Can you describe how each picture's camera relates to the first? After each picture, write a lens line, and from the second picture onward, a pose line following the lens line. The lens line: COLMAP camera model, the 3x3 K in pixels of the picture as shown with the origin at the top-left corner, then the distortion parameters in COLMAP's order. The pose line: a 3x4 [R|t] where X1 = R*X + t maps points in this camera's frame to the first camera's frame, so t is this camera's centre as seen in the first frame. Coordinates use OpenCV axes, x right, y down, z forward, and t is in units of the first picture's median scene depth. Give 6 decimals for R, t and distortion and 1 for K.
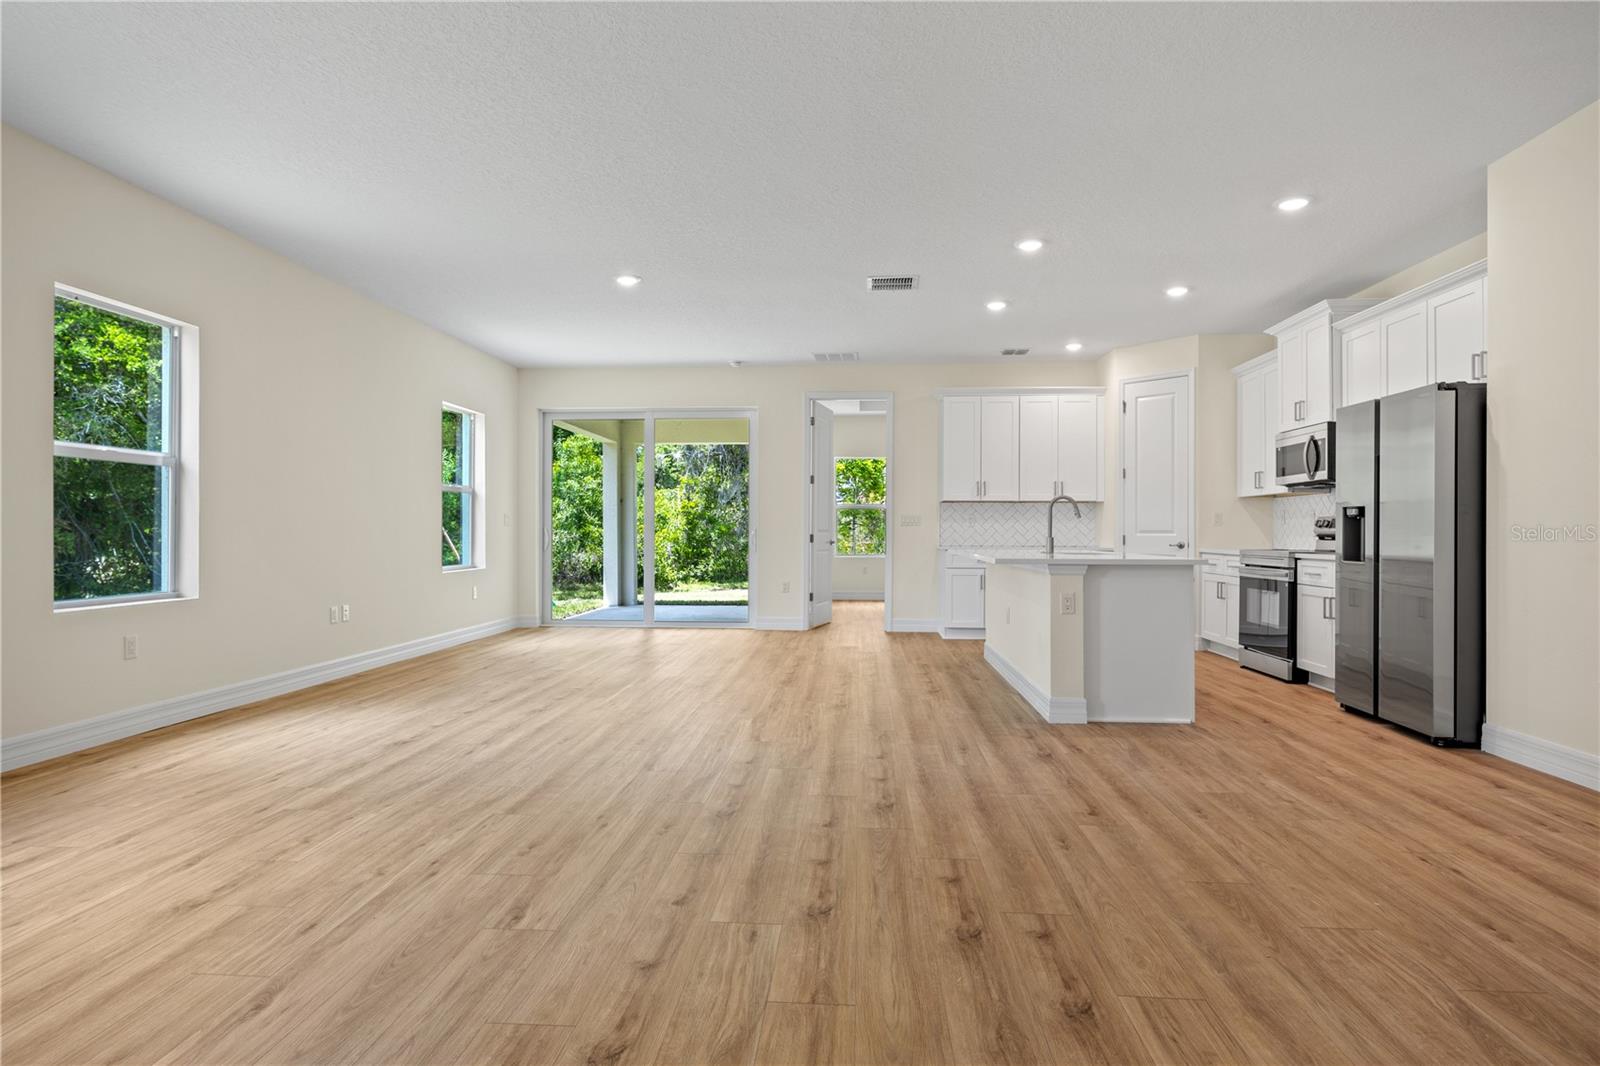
lens RADIAL K [[867.6, 0, 811.8], [0, 867.6, 535.5], [0, 0, 1]] dist [-0.005939, -0.000008]
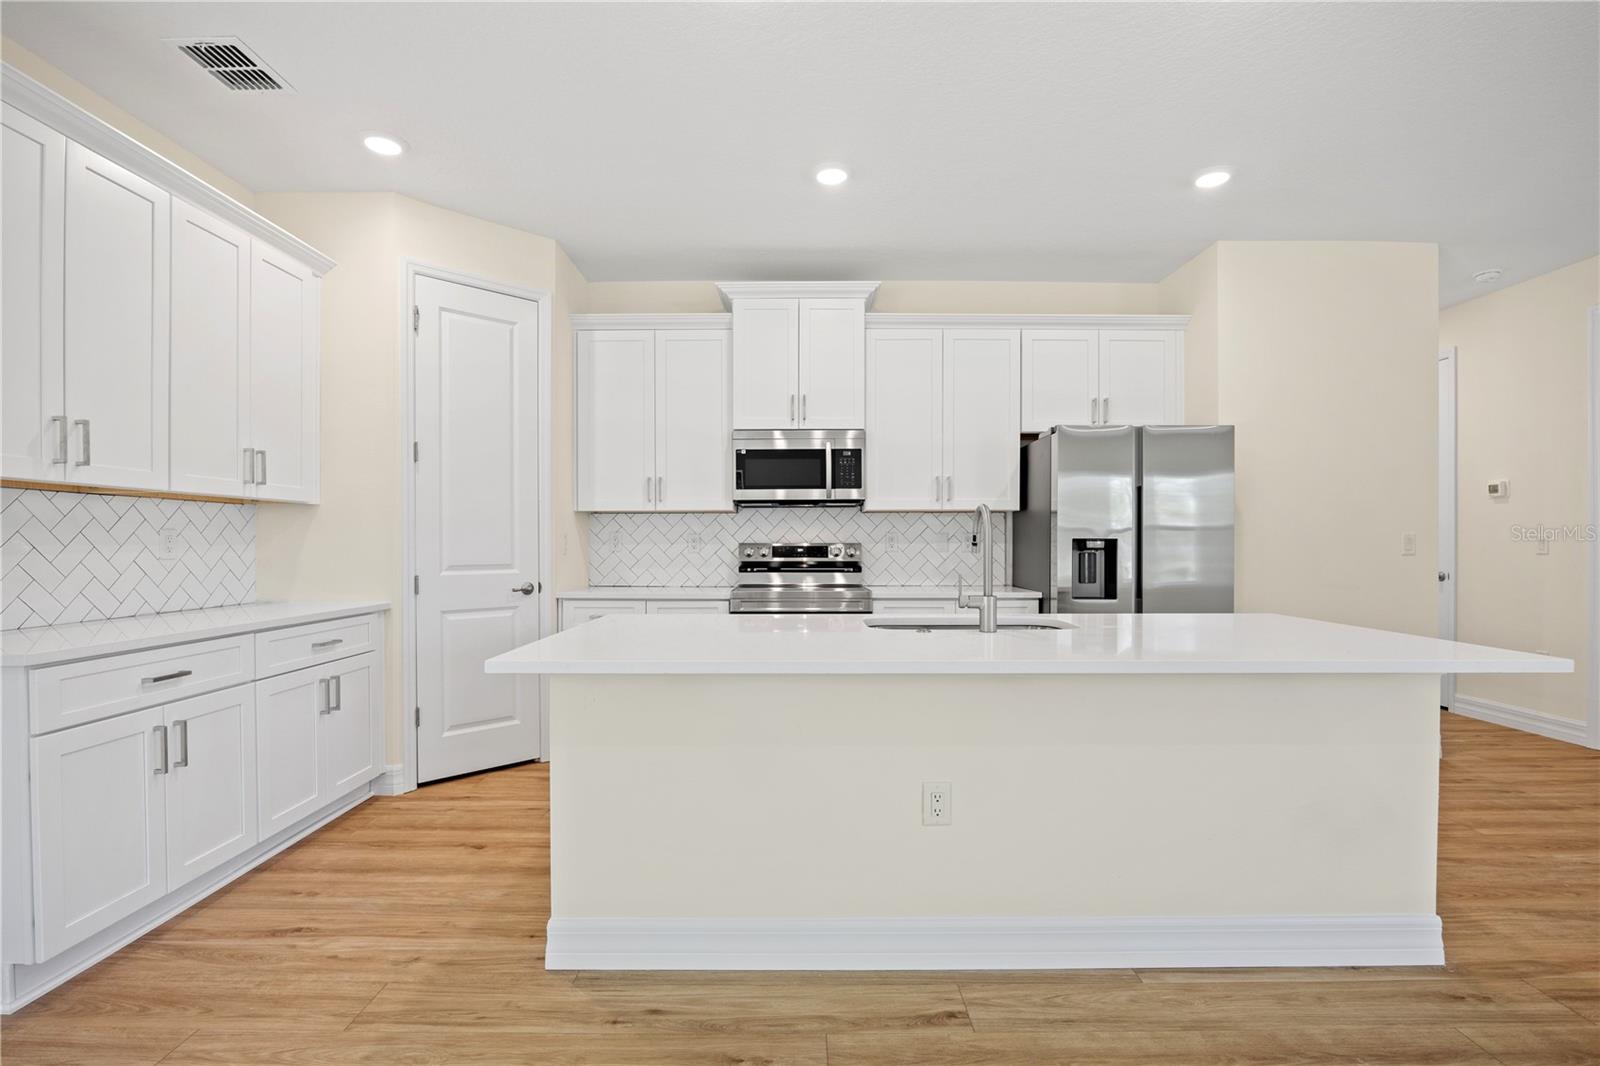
lens RADIAL K [[734.5, 0, 809.4], [0, 734.5, 544.9], [0, 0, 1]] dist [-0.016353, 0.001213]
pose [[-0.059786, -0.004939, 0.998199, -0.078045], [0.005179, 0.999973, 0.005258, -0.020410], [-0.998198, 0.005484, -0.059759, 0.856709]]
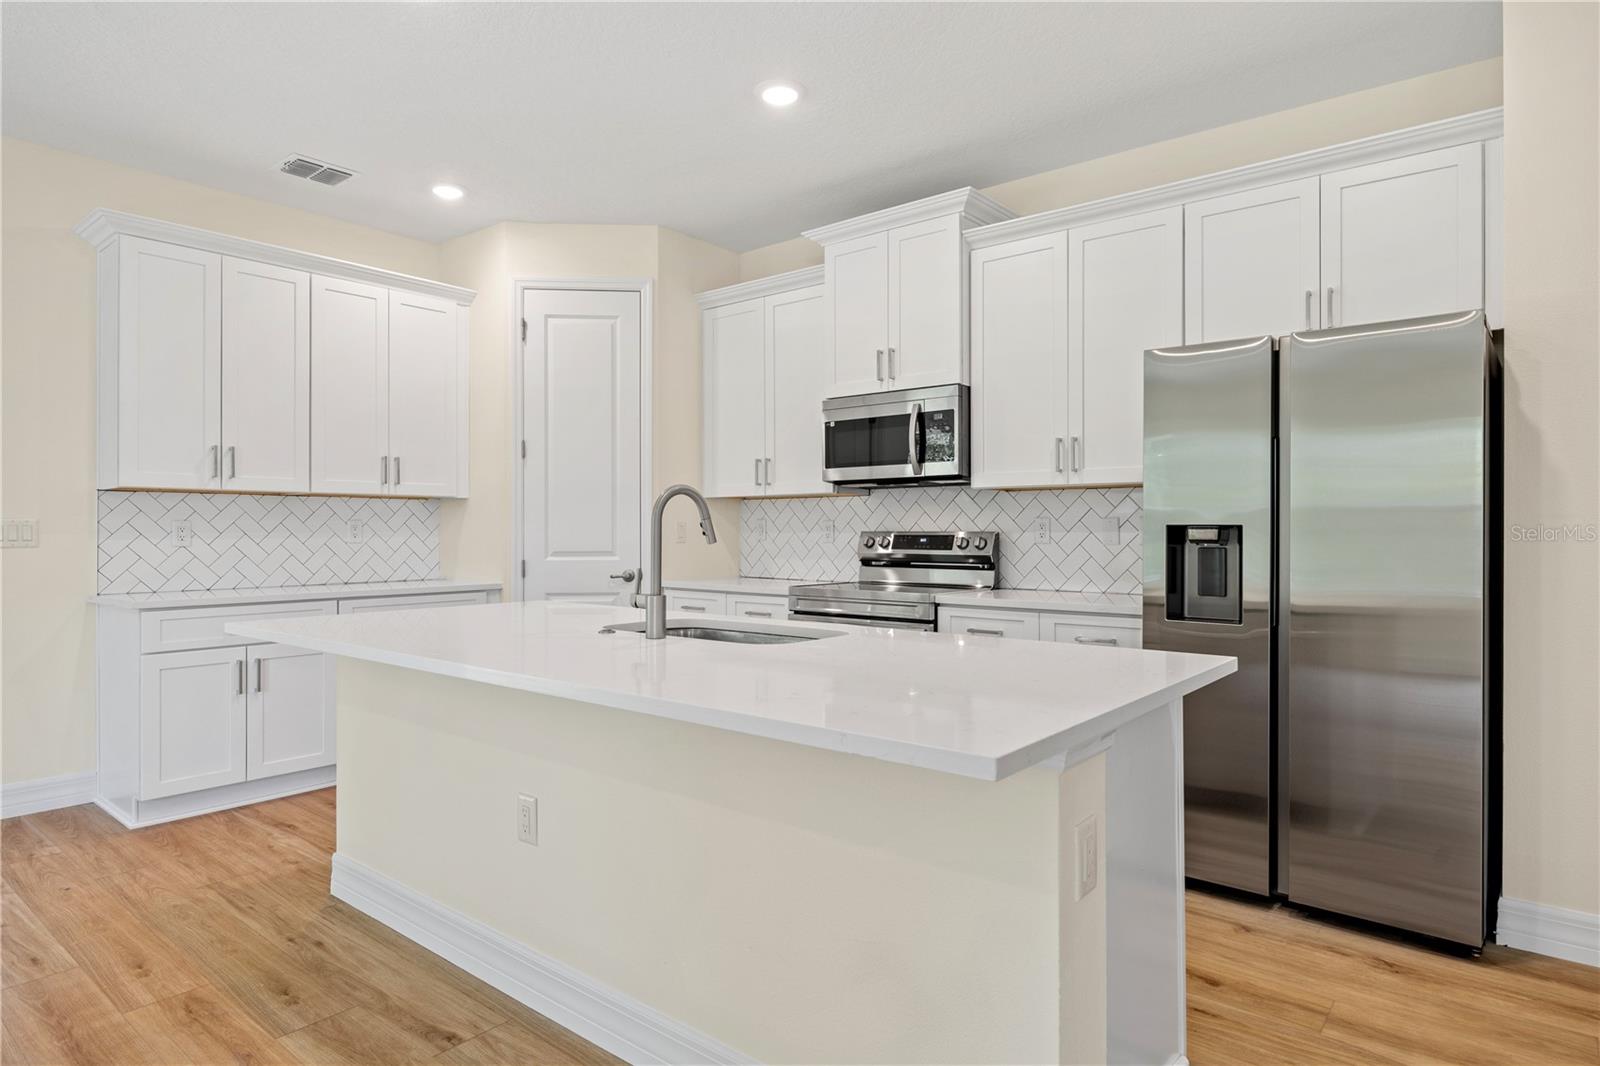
lens RADIAL K [[914.4, 0, 802.5], [0, 914.4, 521.4], [0, 0, 1]] dist [0.005844, -0.002832]
pose [[0.590747, 0.006415, 0.806832, -0.007411], [0.004438, 0.999927, -0.011201, -0.019066], [-0.806845, 0.010198, 0.590675, 0.546464]]
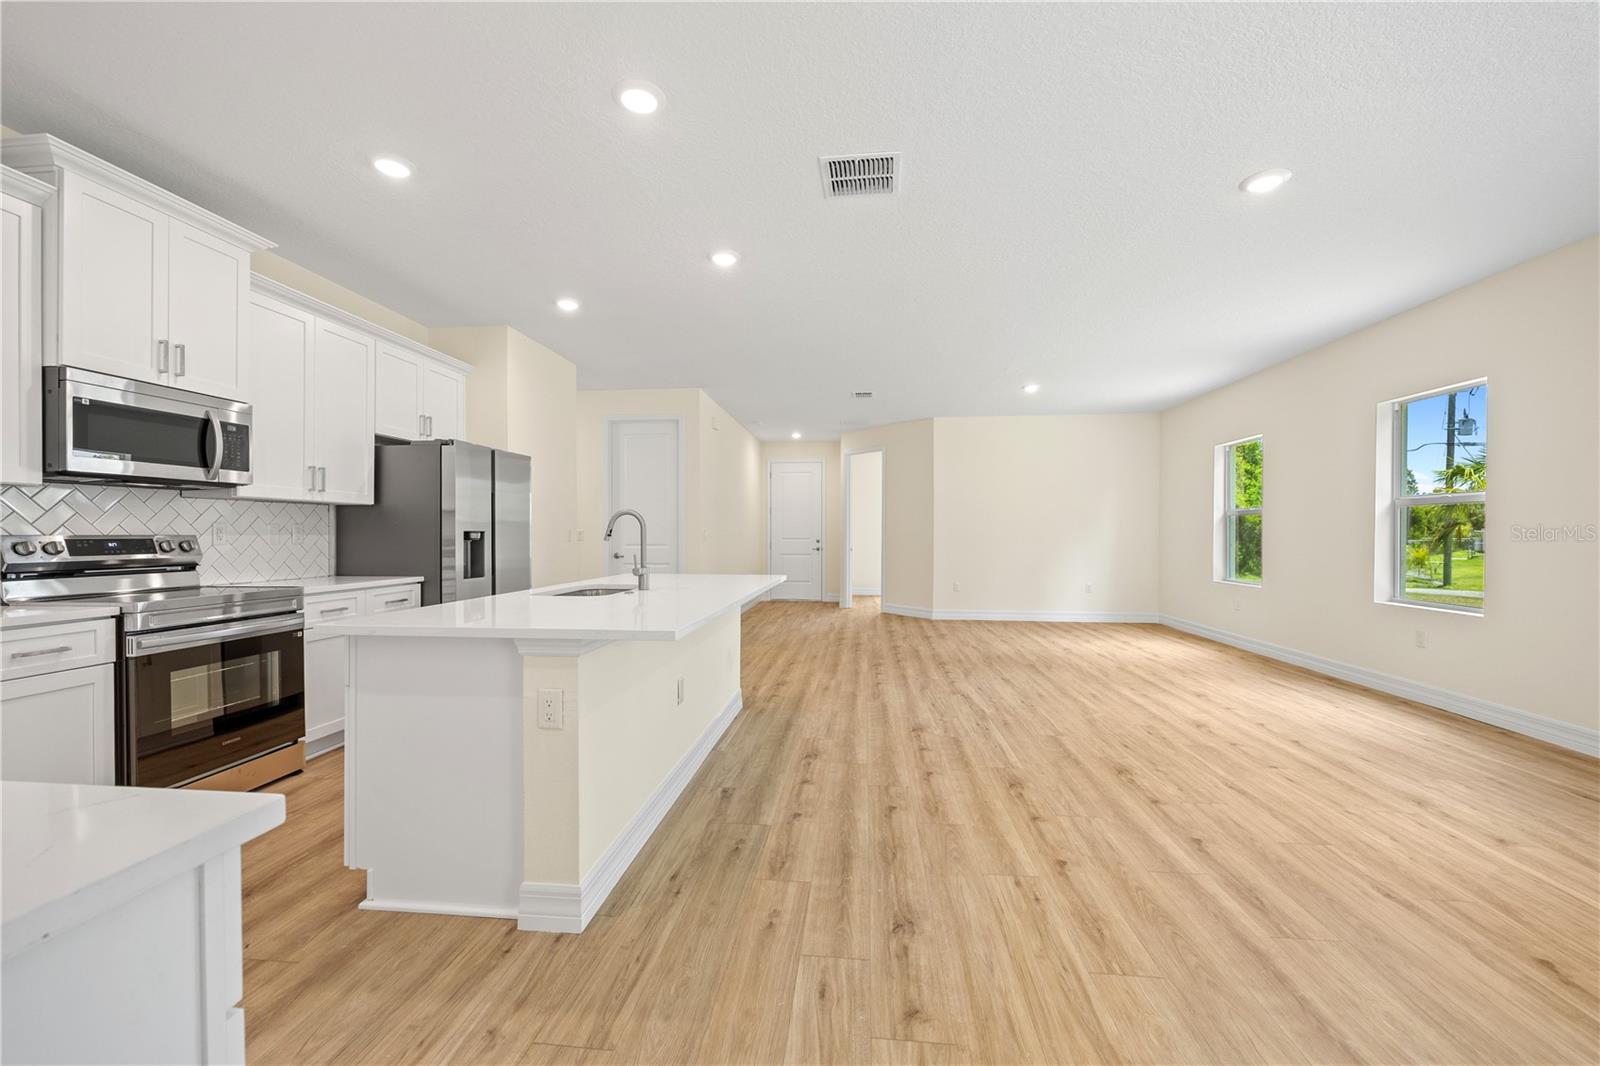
lens RADIAL K [[646.4, 0, 779.7], [0, 646.4, 534.1], [0, 0, 1]] dist [0.002758, 0.000310]
pose [[-0.997448, -0.000461, 0.071392, 0.094368], [-0.000090, 0.999986, 0.005207, -0.021445], [-0.071393, 0.005188, -0.997435, 1.177282]]
